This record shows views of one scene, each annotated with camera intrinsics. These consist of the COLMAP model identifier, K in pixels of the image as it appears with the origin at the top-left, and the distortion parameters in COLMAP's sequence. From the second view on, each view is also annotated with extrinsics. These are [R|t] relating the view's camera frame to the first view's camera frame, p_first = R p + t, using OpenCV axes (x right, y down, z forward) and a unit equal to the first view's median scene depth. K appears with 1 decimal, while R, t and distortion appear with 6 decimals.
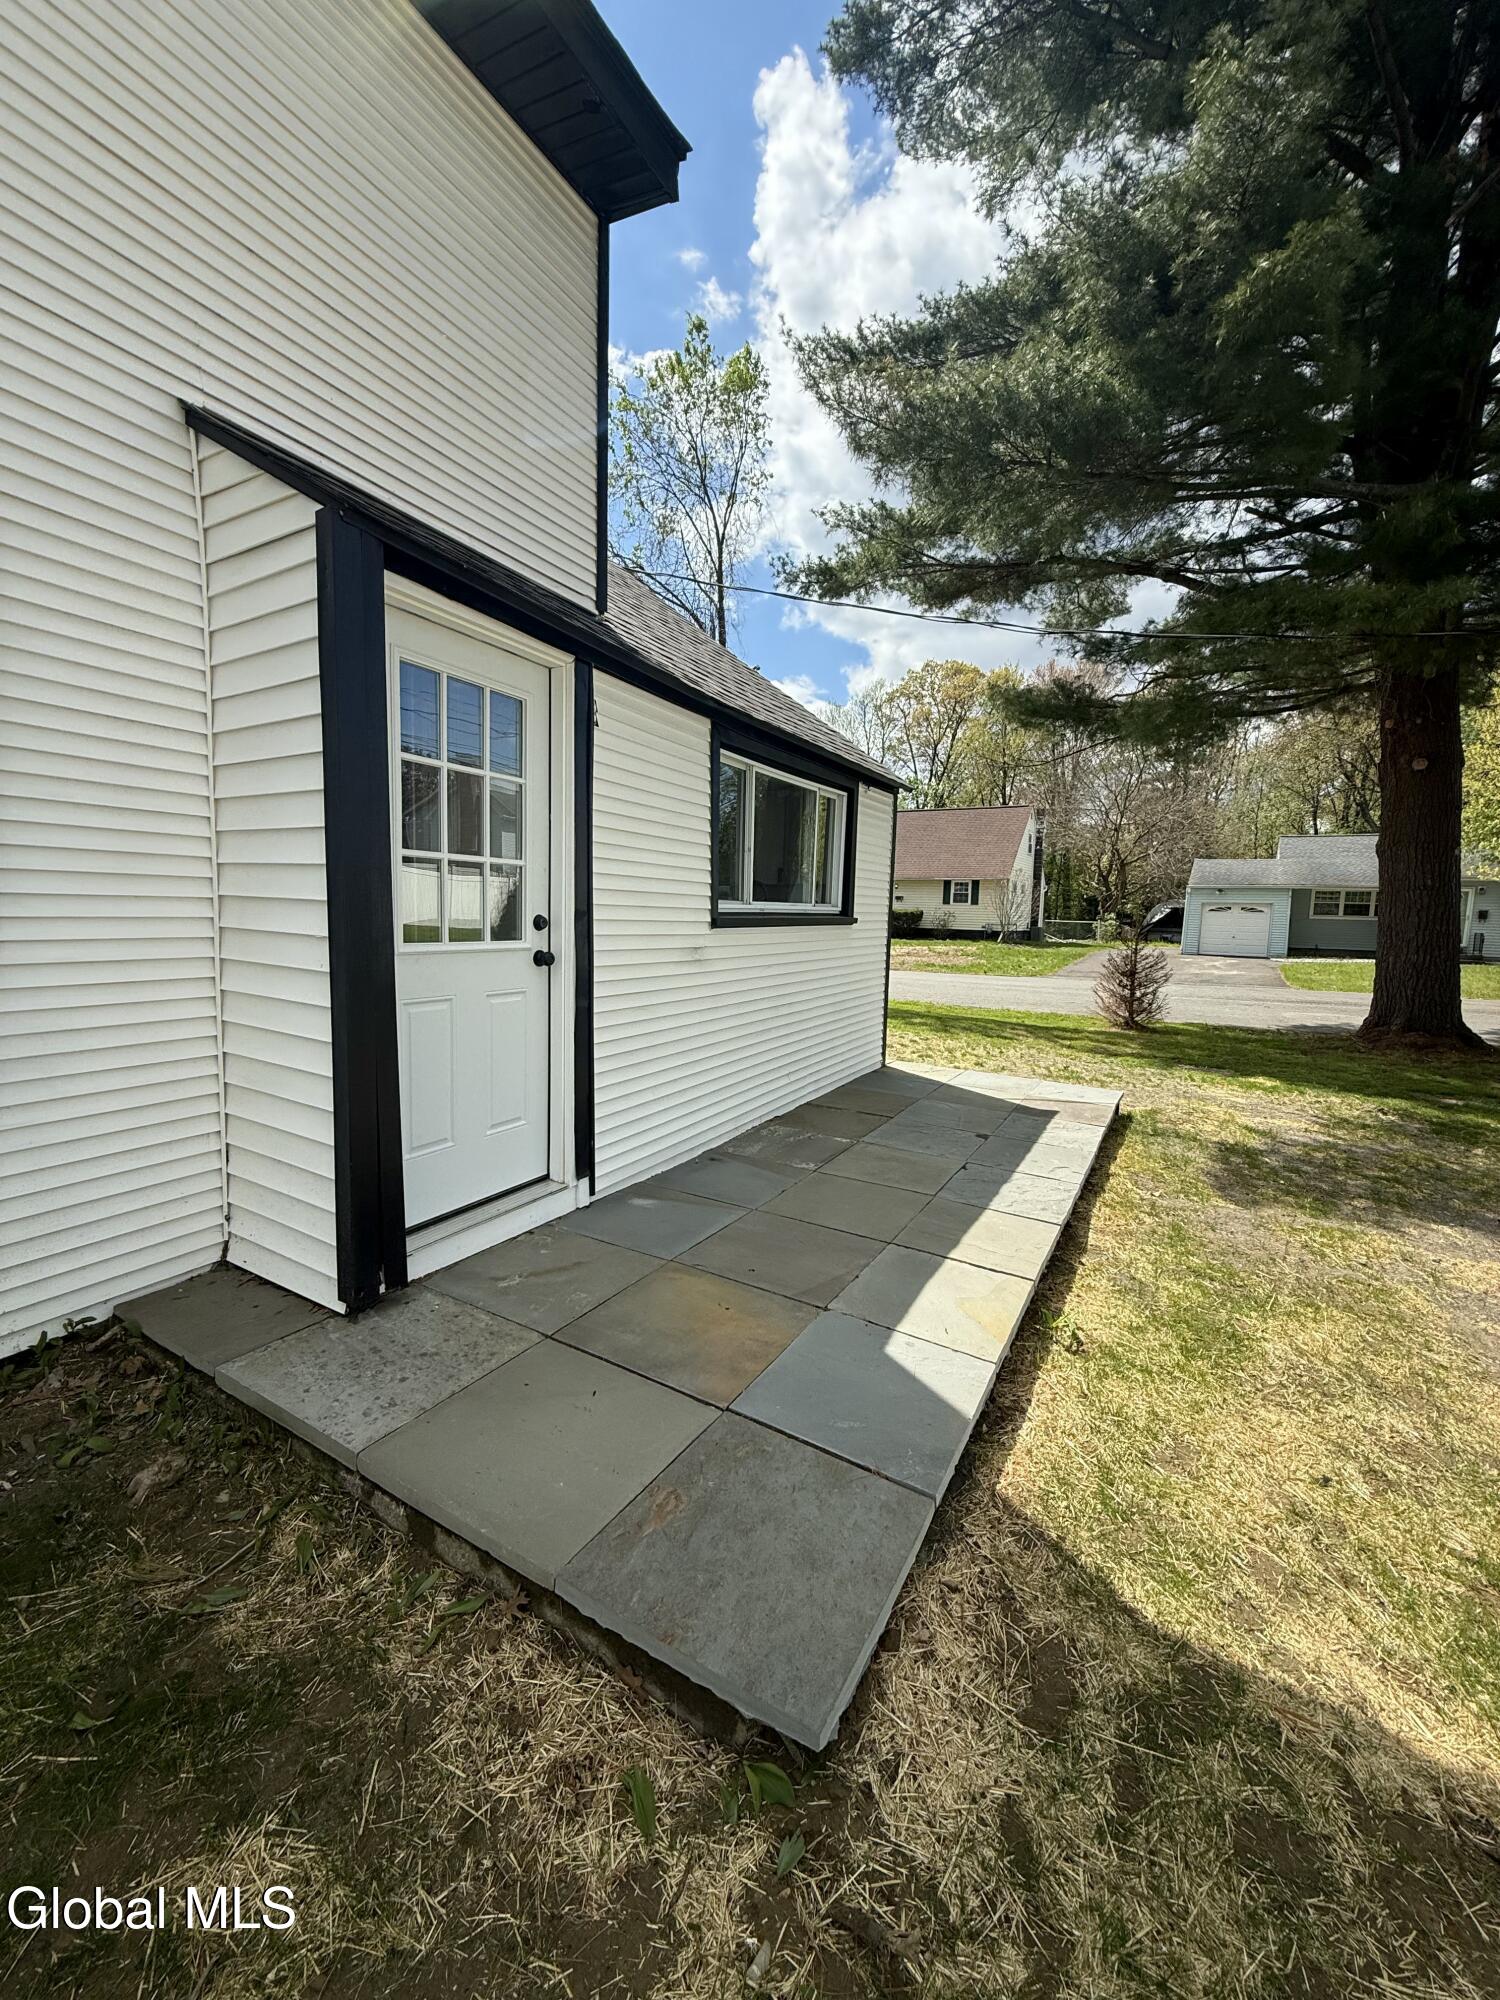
lens RADIAL K [[789.0, 0, 741.7], [0, 789.0, 995.5], [0, 0, 1]] dist [-0.001050, -0.000031]
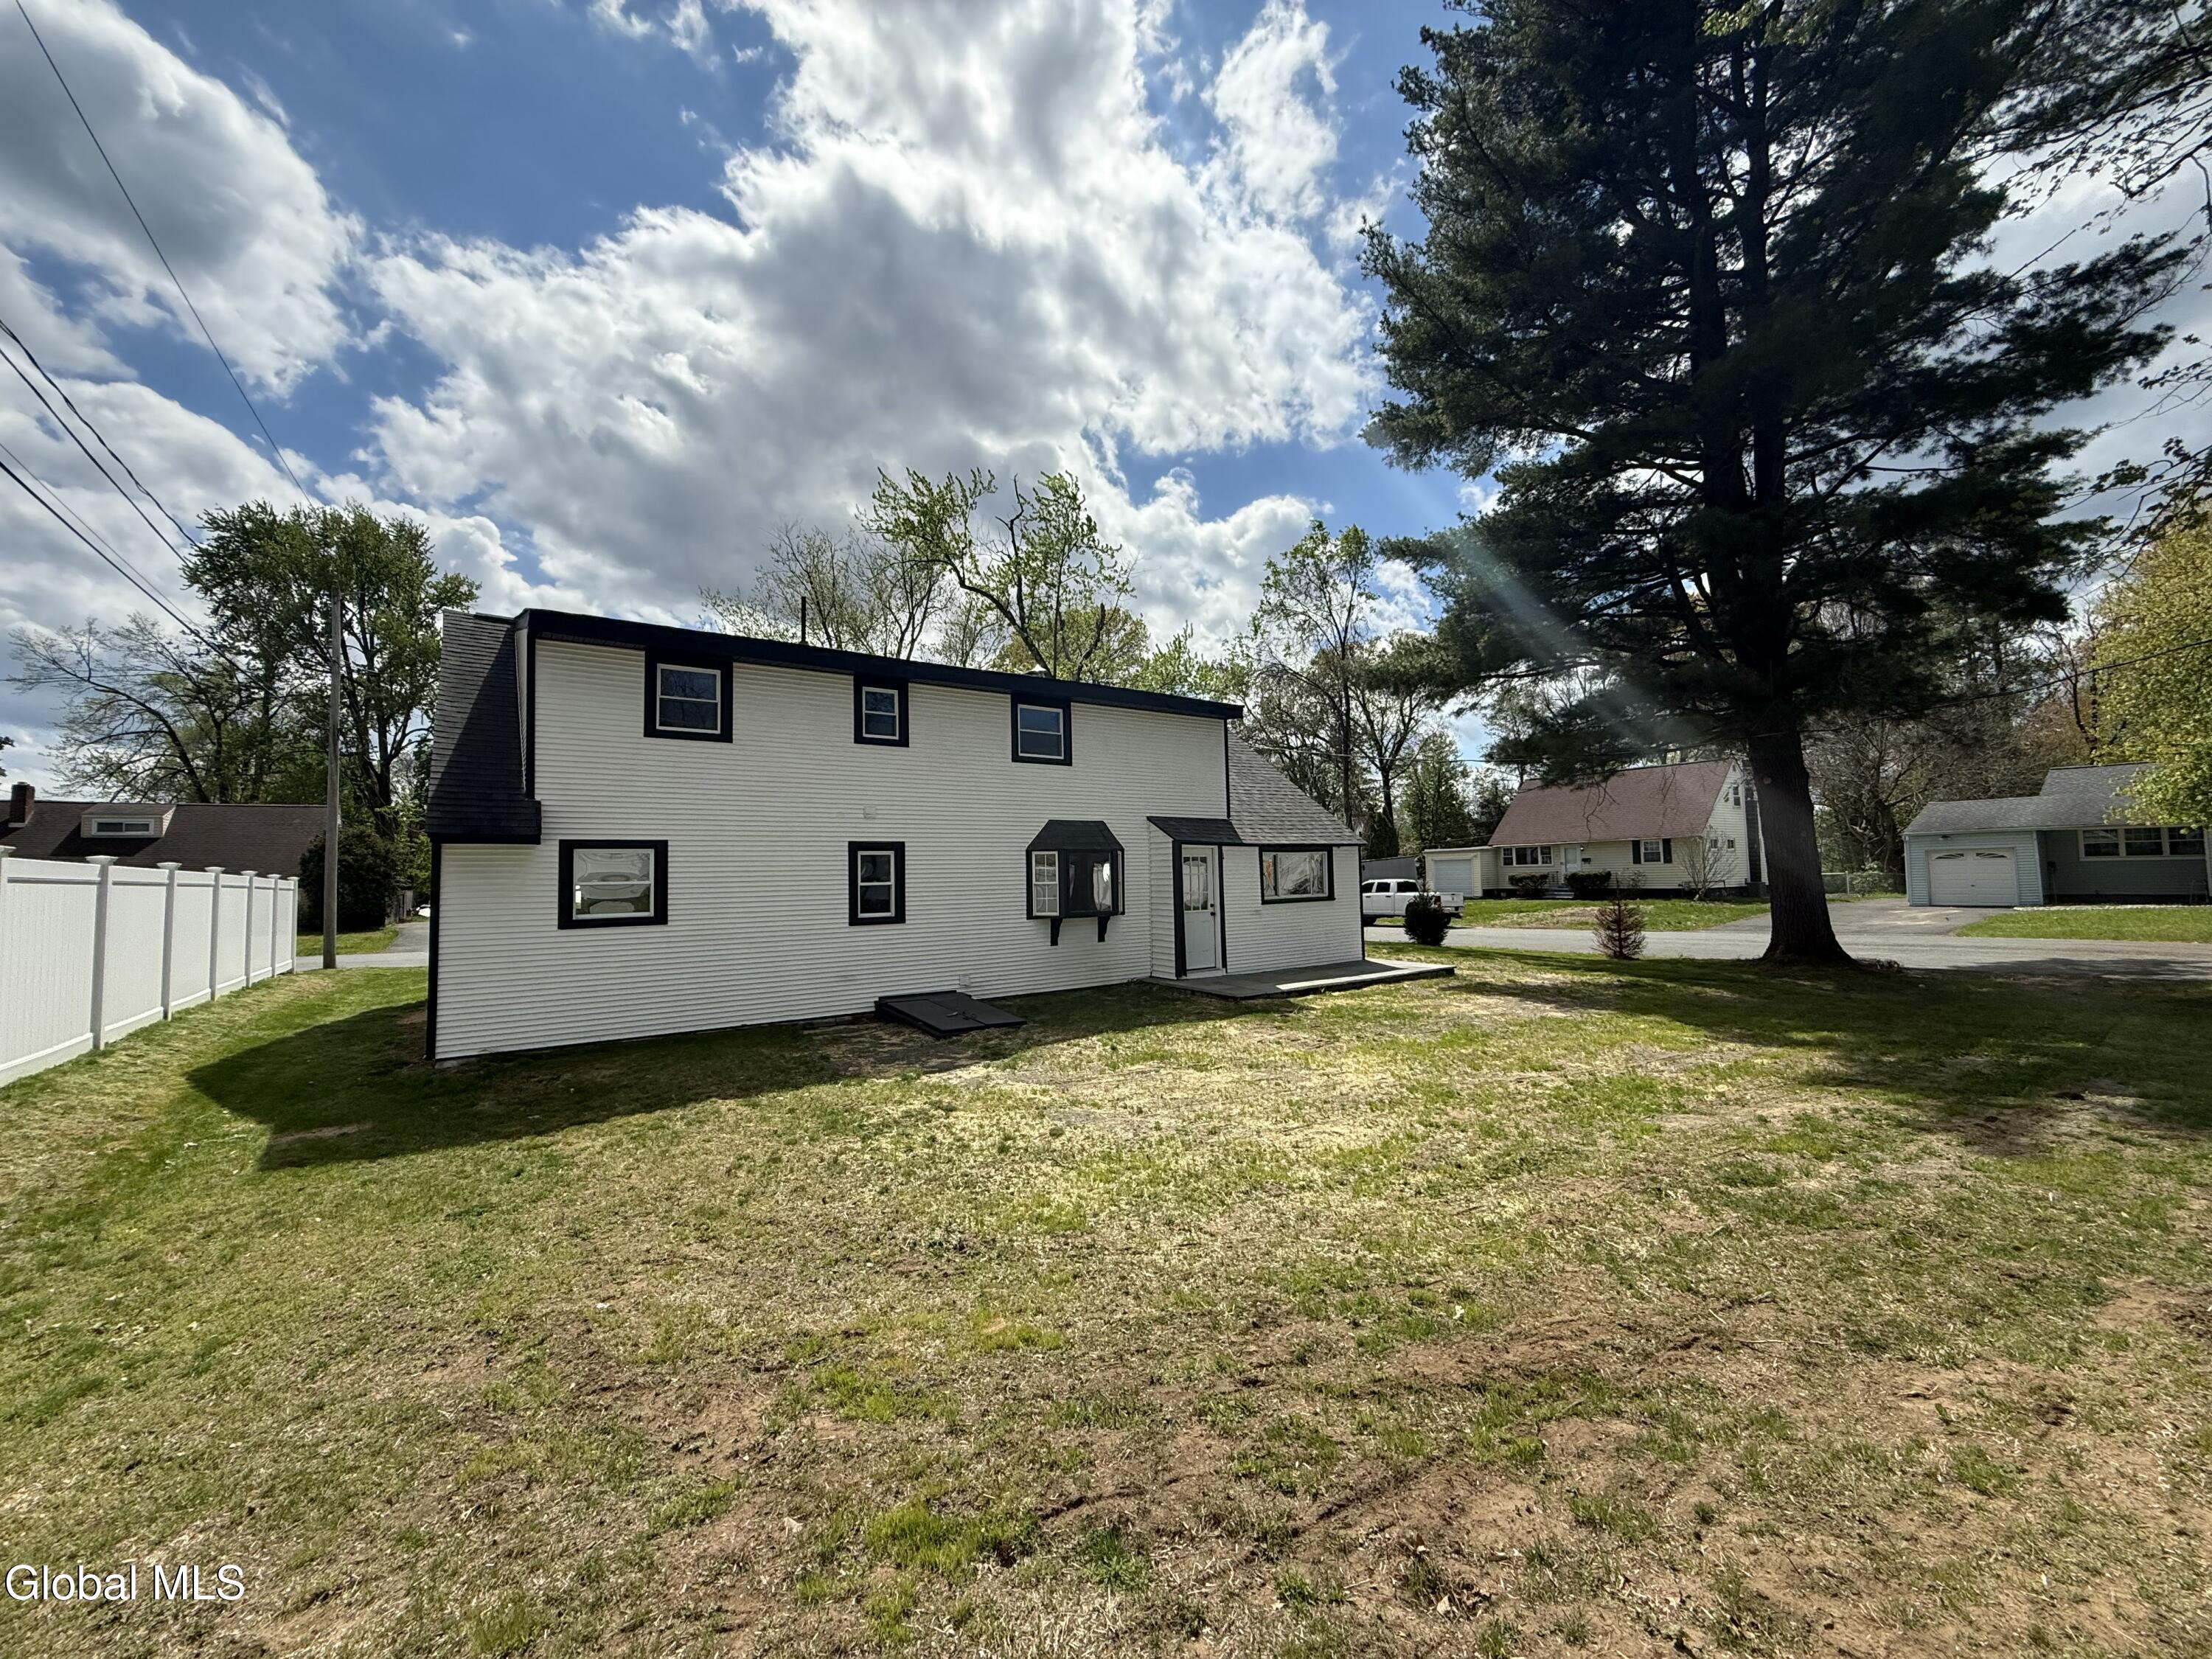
lens RADIAL K [[872.6, 0, 1099.7], [0, 872.6, 834.7], [0, 0, 1]] dist [-0.001050, -0.000031]
pose [[0.911386, -0.067333, -0.406008, 0.231815], [0.002015, 0.987244, -0.159202, 0.057433], [0.411549, 0.144277, 0.899895, -0.727225]]
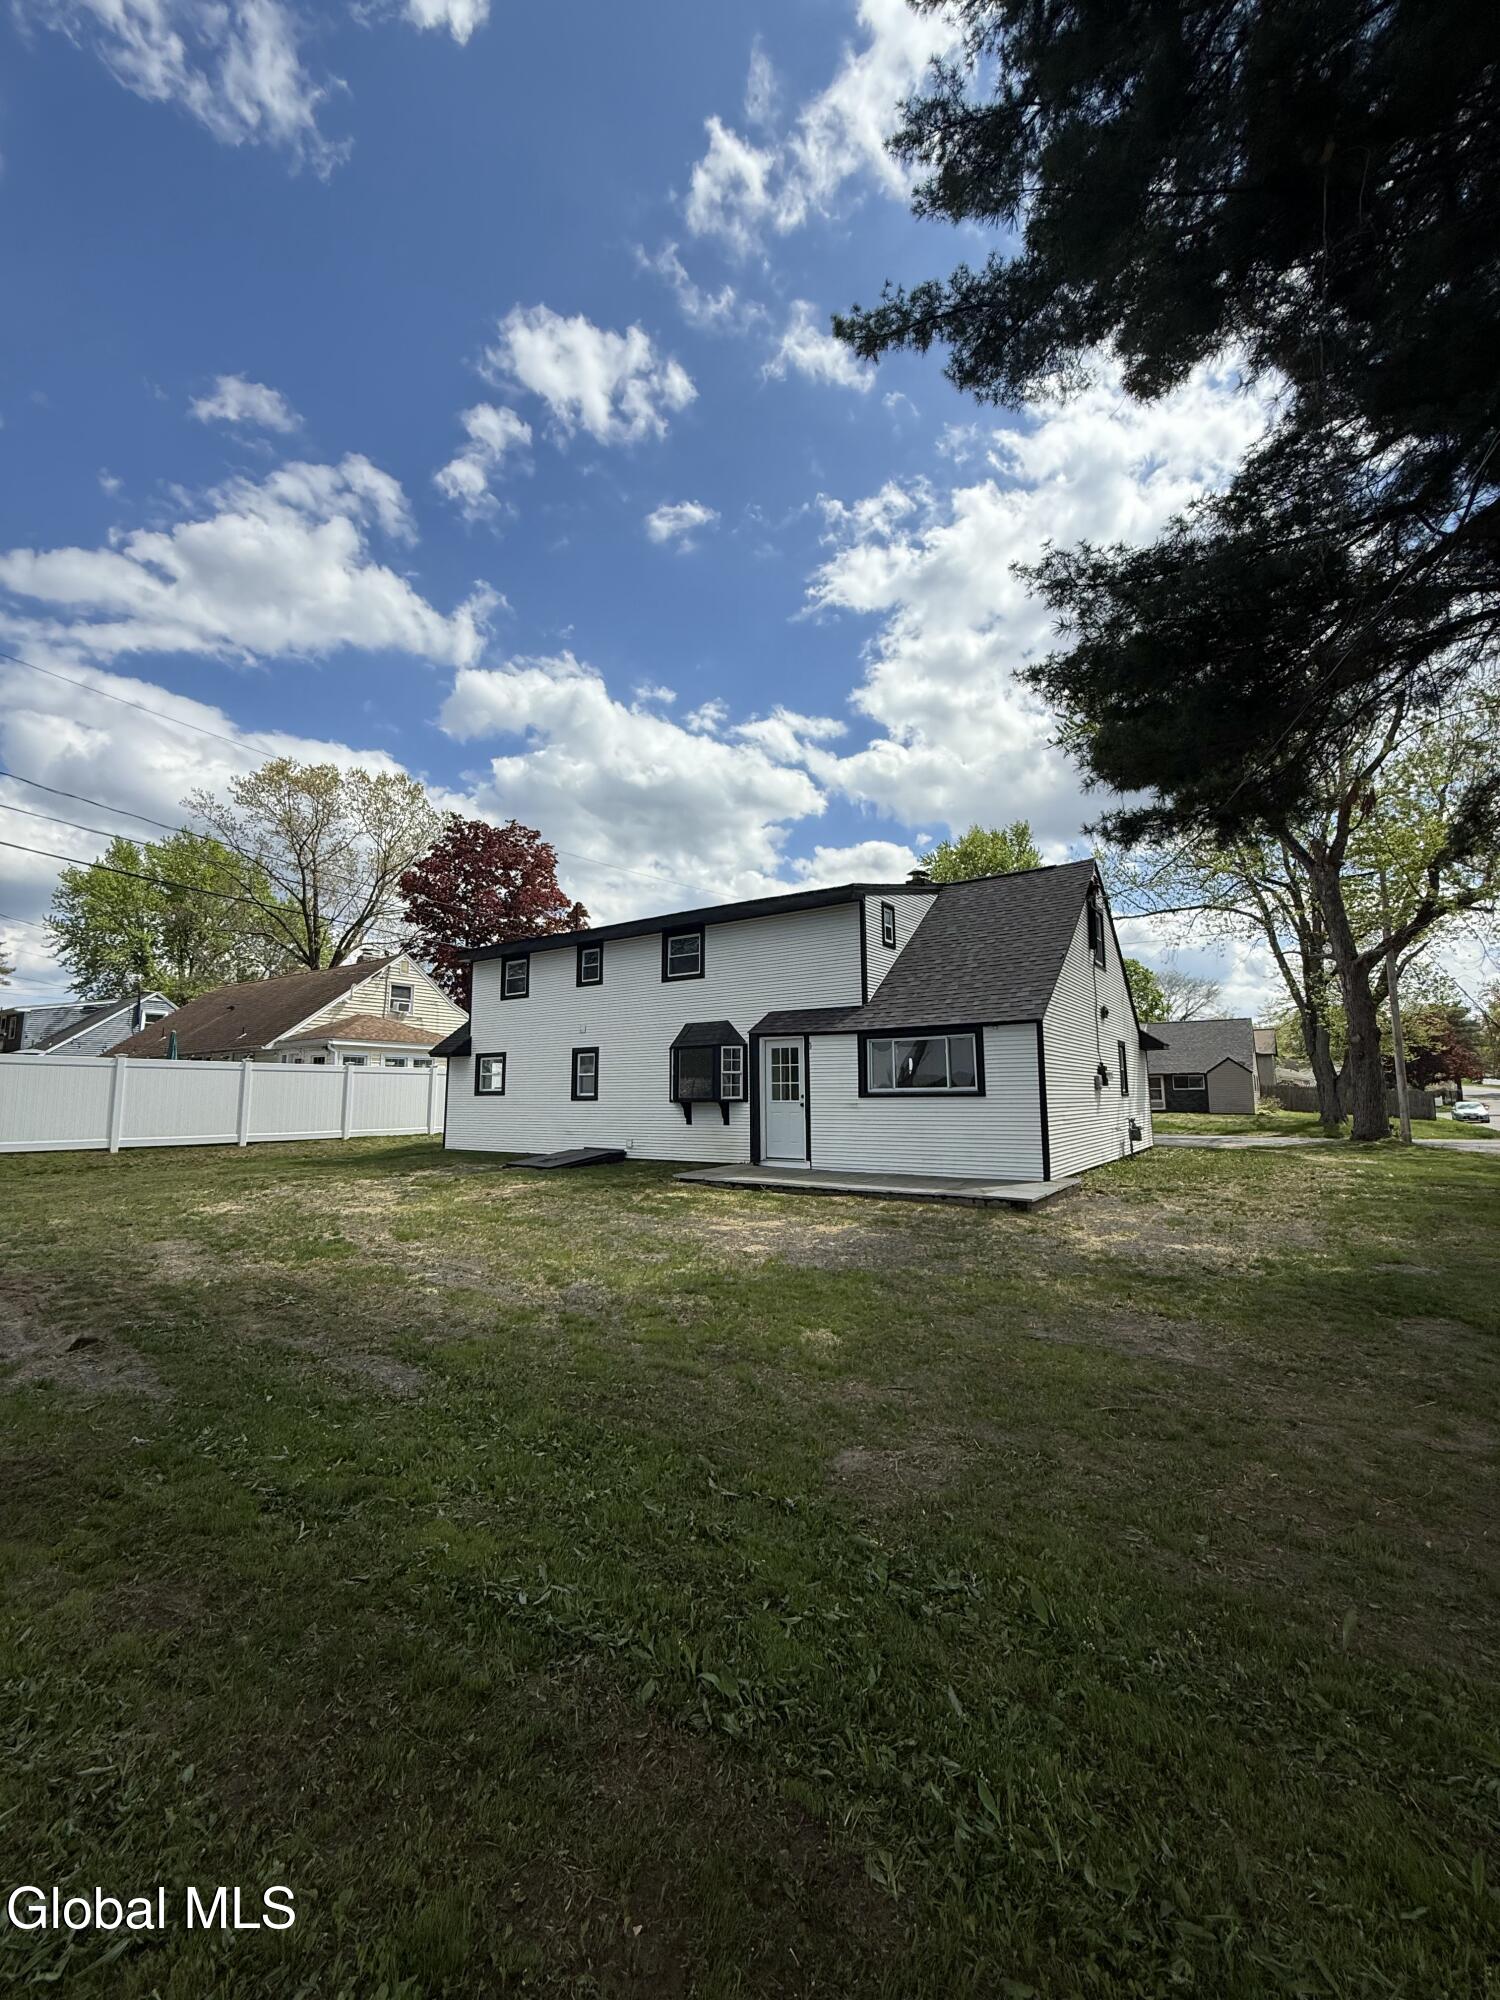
lens RADIAL K [[789.0, 0, 750.8], [0, 789.0, 995.4], [0, 0, 1]] dist [-0.001050, -0.000031]
pose [[-0.072584, -0.140289, -0.987447, 0.824719], [-0.094910, 0.986537, -0.133183, -0.007296], [0.992836, 0.084052, -0.084921, 0.210513]]
